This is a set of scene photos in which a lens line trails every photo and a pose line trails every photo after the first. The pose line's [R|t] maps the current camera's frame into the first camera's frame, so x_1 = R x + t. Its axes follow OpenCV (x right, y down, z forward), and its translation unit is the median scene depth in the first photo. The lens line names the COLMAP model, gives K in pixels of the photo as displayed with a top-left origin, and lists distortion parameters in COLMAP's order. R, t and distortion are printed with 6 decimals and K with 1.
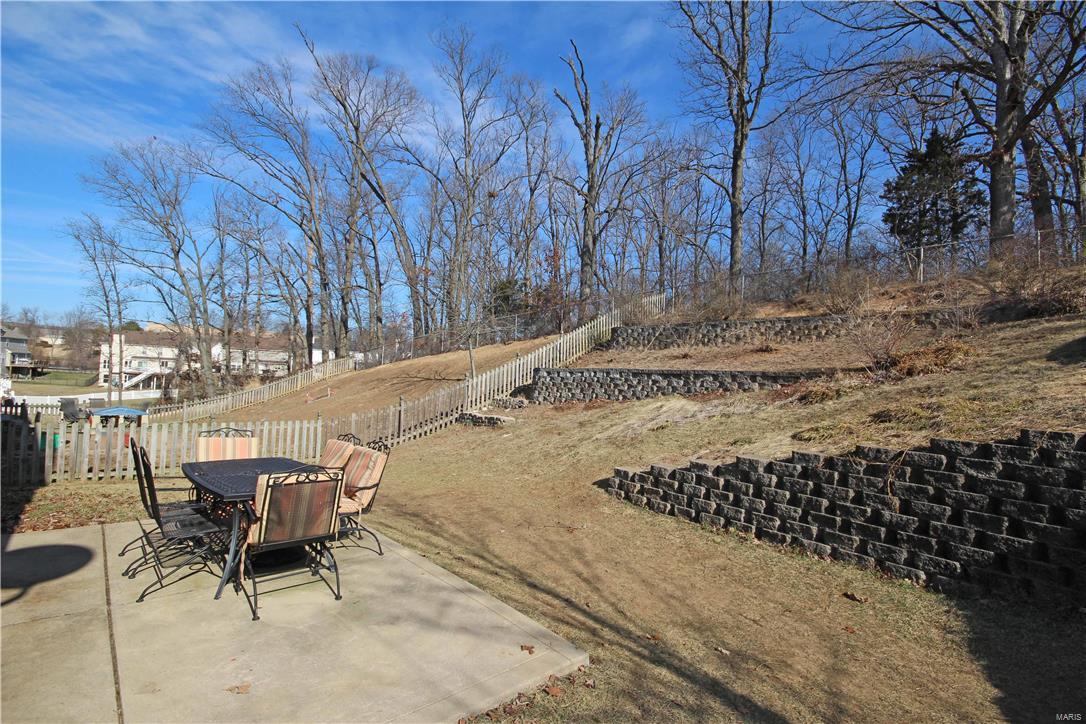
lens RADIAL K [[502.6, 0, 543.0], [0, 502.6, 362.0], [0, 0, 1]] dist [0.001025, 0.000385]
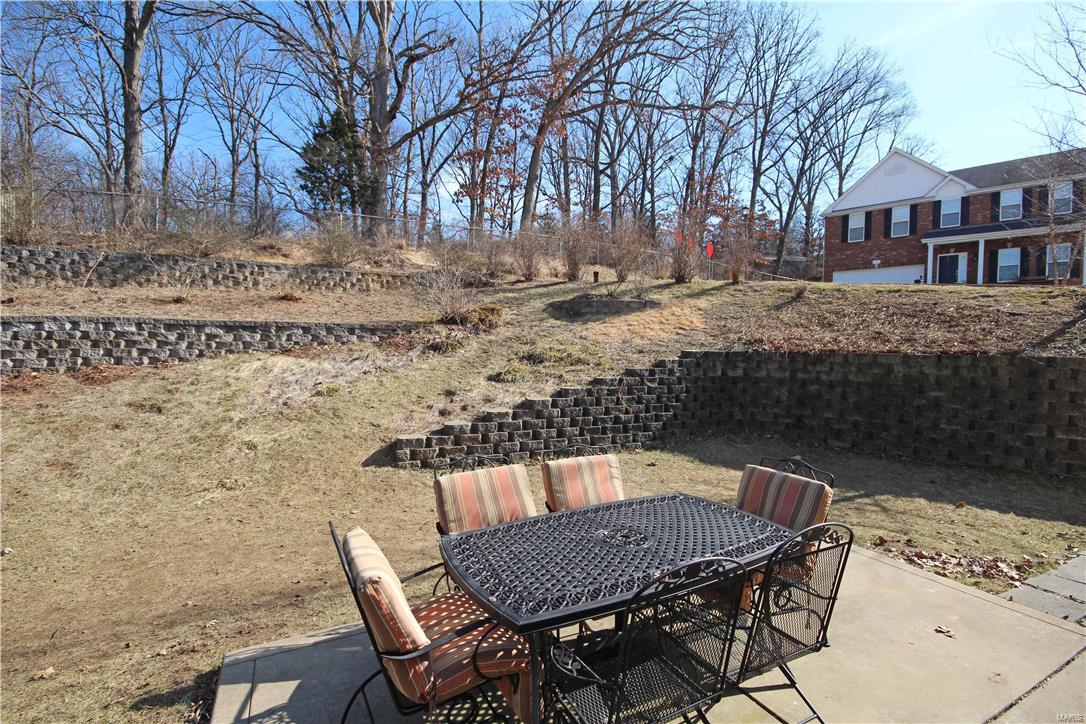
lens RADIAL K [[502.6, 0, 543.0], [0, 502.6, 362.0], [0, 0, 1]] dist [0.001025, 0.000385]
pose [[0.265985, -0.078571, 0.960770, -0.379018], [-0.033583, 0.995312, 0.090693, -0.007730], [-0.963392, -0.056389, 0.262099, 0.320894]]
